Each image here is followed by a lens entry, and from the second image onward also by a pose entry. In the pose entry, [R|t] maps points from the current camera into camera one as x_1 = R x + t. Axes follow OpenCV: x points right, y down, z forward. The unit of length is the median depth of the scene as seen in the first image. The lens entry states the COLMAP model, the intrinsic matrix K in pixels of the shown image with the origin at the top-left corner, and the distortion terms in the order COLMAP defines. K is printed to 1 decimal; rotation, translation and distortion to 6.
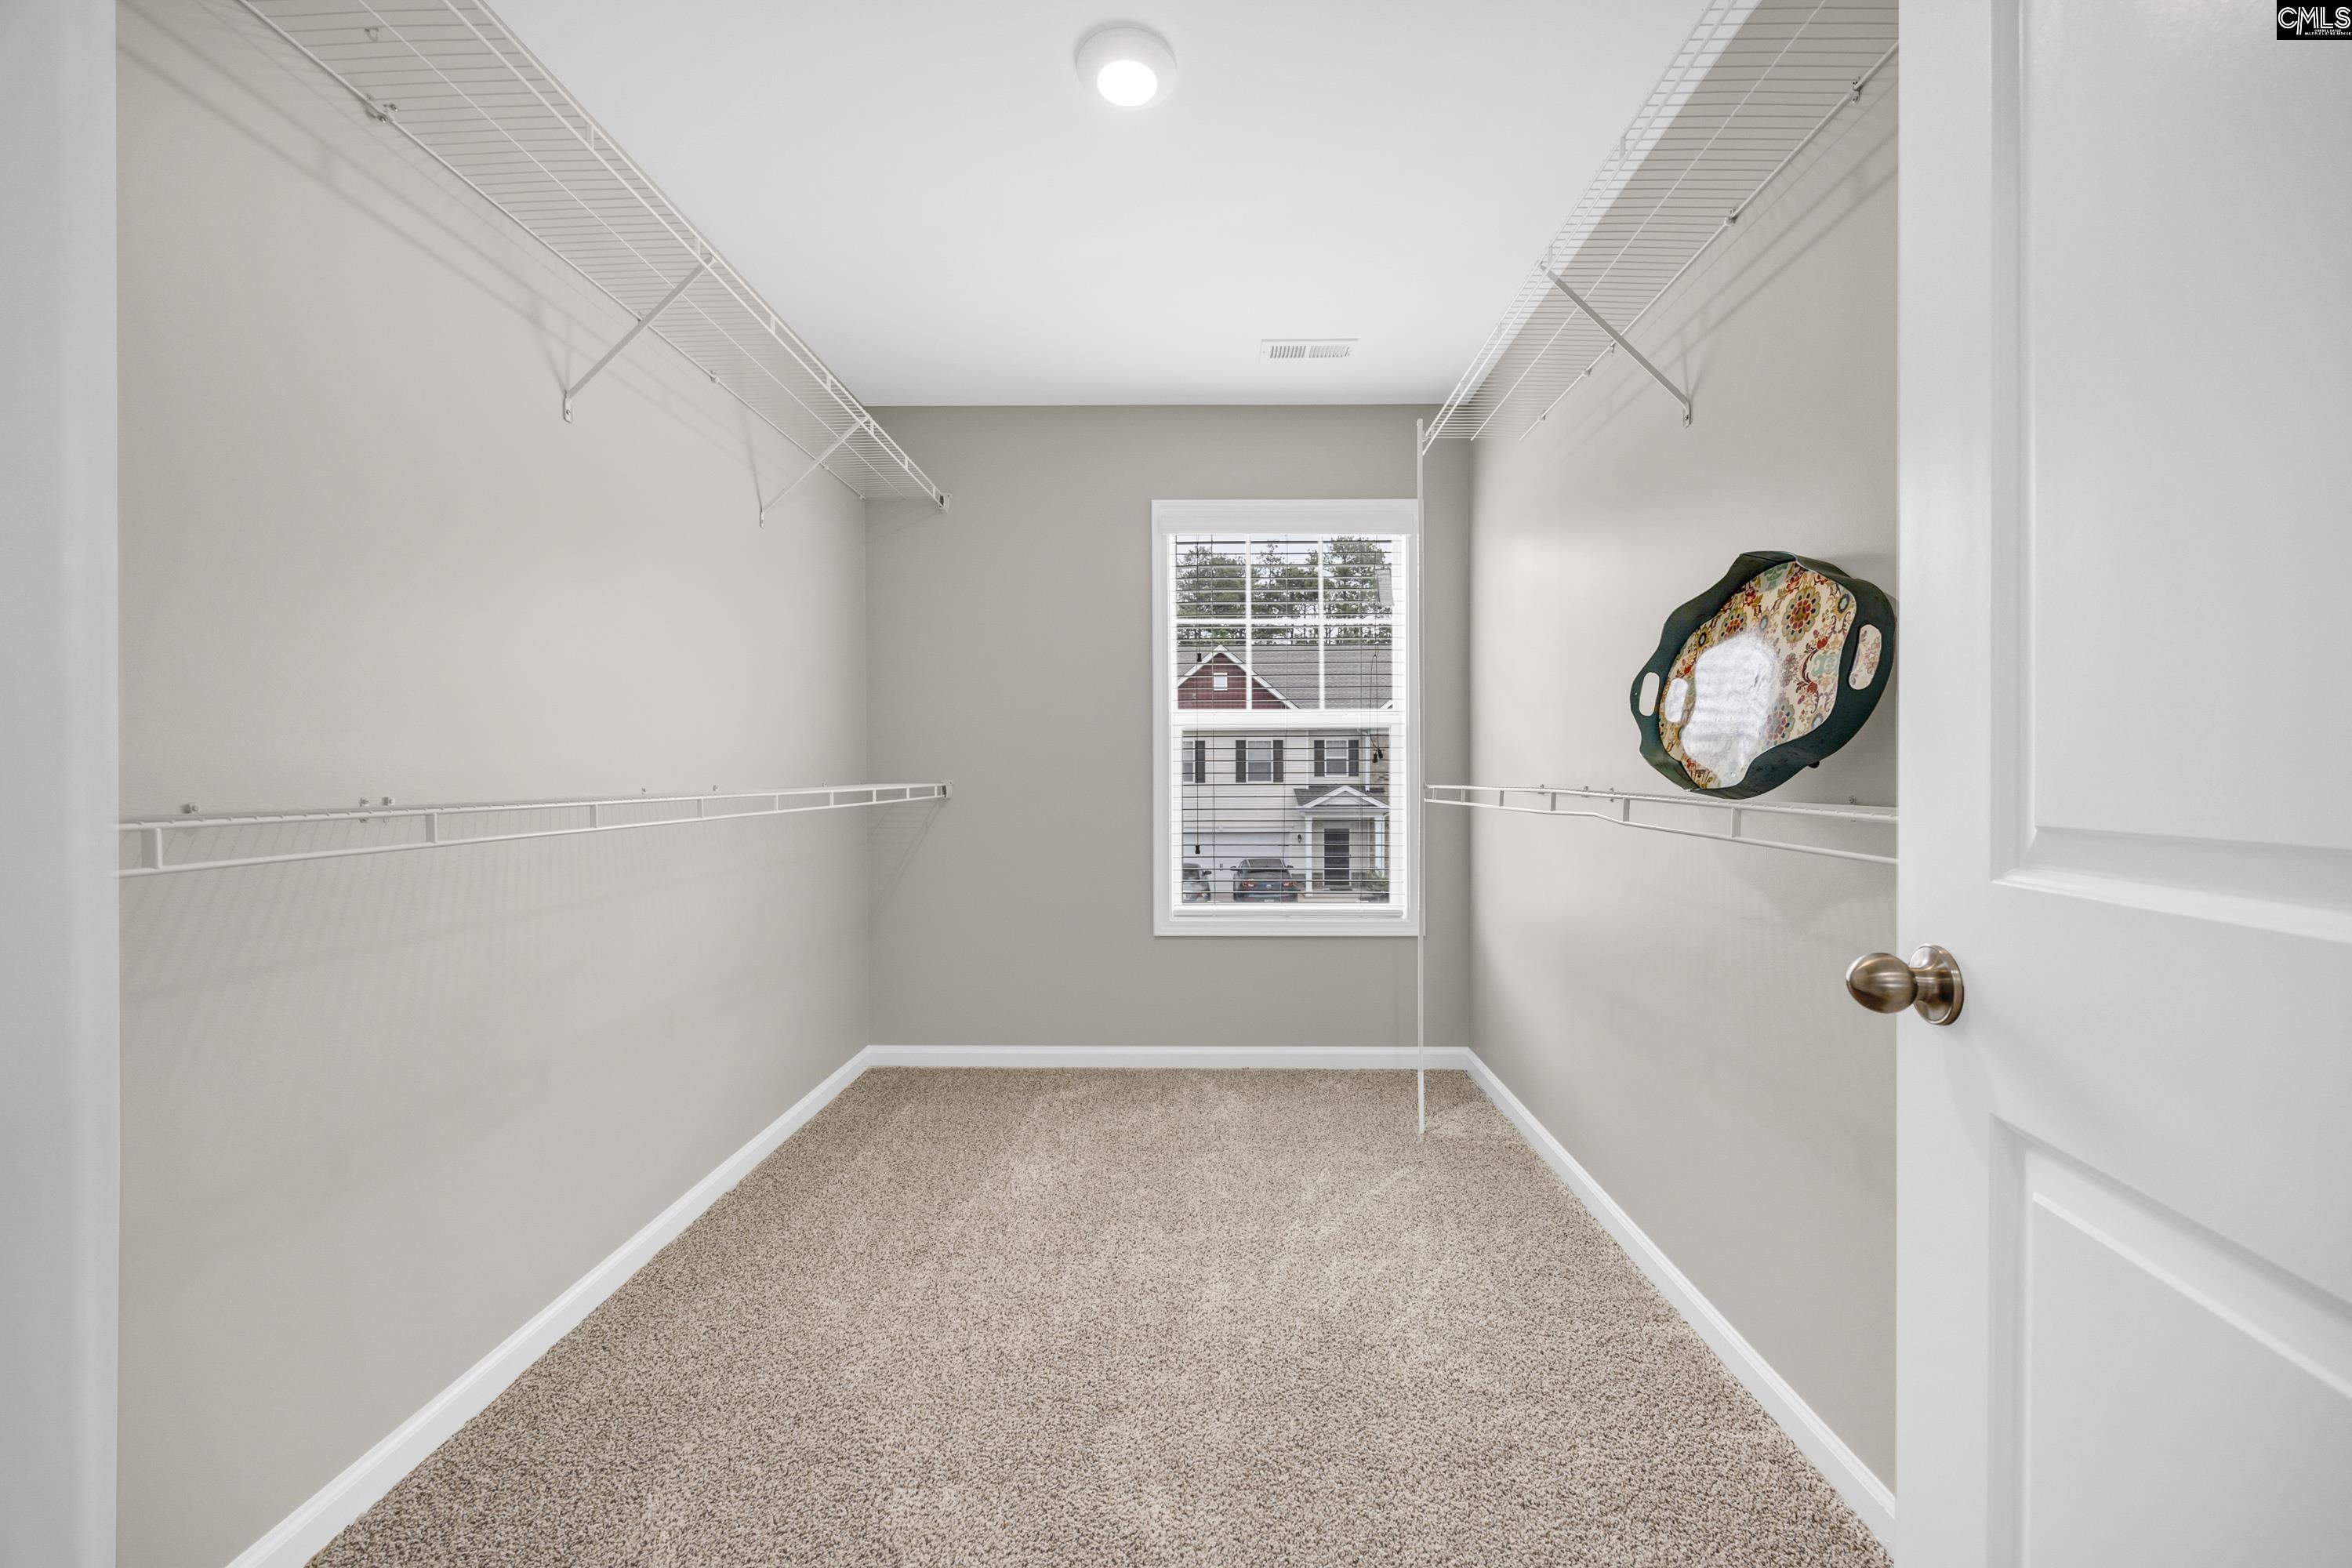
lens RADIAL K [[903.2, 0, 1190.9], [0, 903.2, 779.6], [0, 0, 1]] dist [-0.005260, -0.000483]
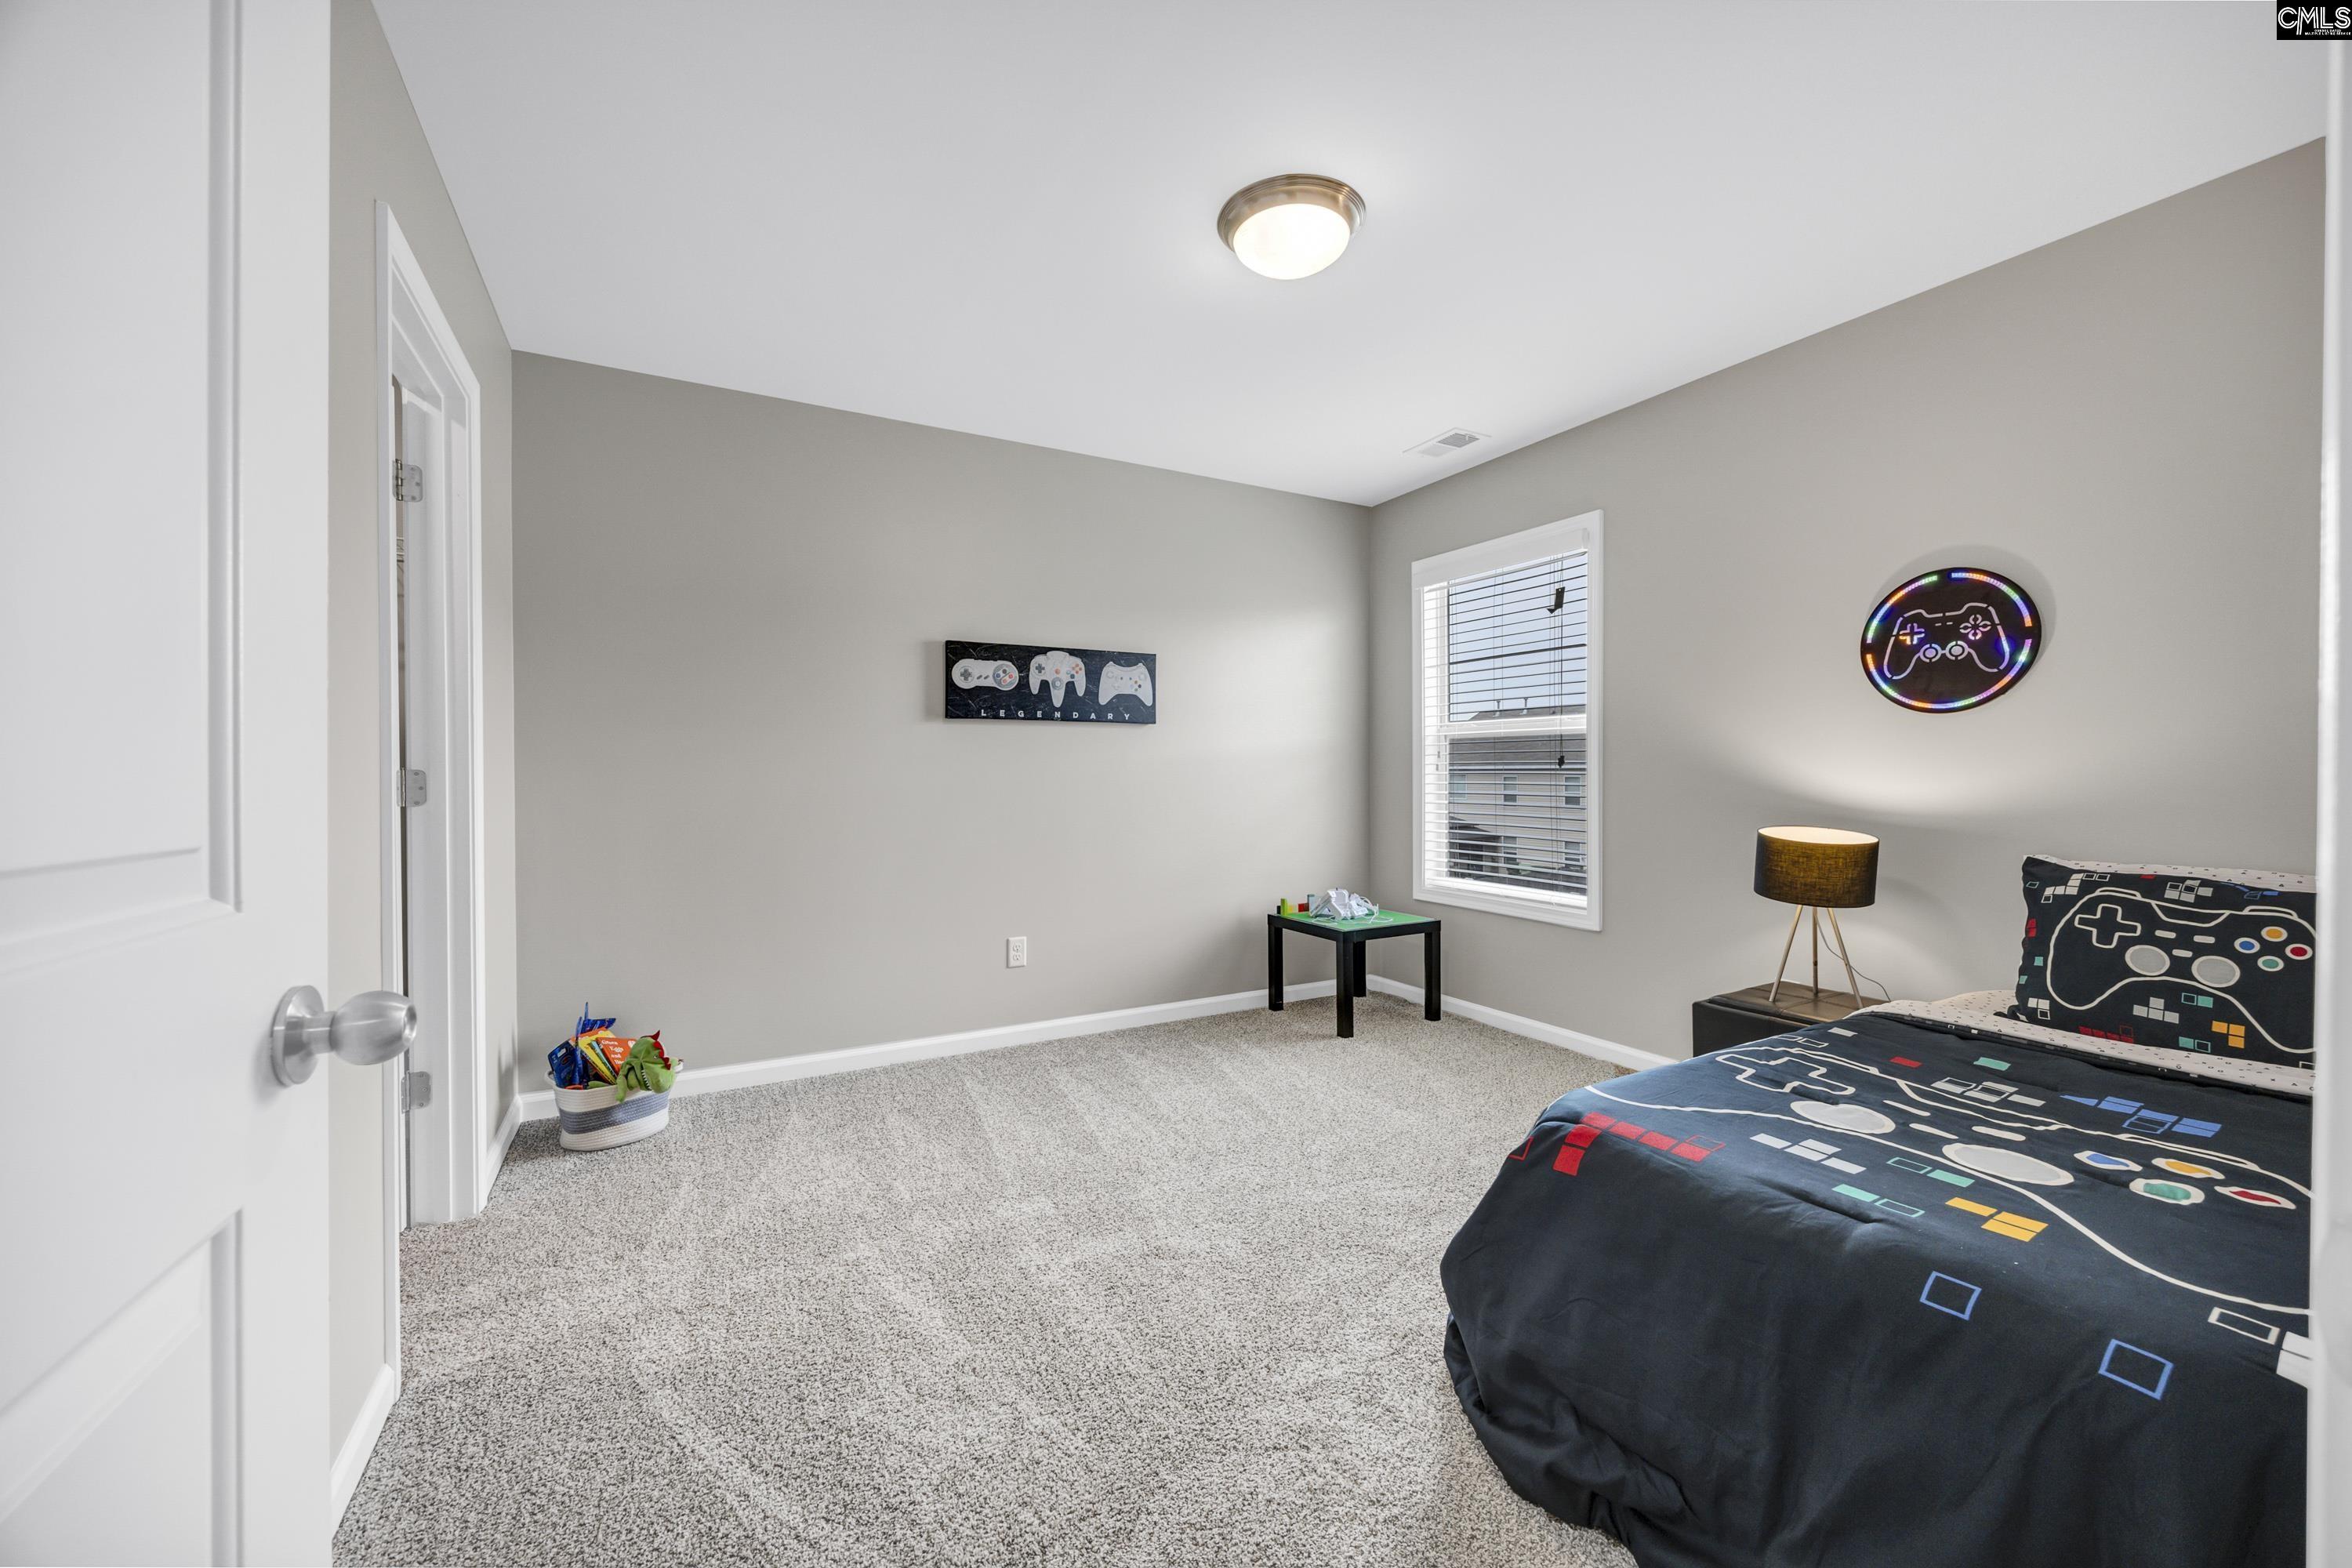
lens RADIAL K [[903.2, 0, 1190.9], [0, 903.2, 779.6], [0, 0, 1]] dist [-0.005260, -0.000483]
pose [[0.504740, 0.012818, -0.863176, 0.913050], [-0.006771, 0.999918, 0.010890, -0.009667], [0.863245, 0.000348, 0.504785, 0.072567]]
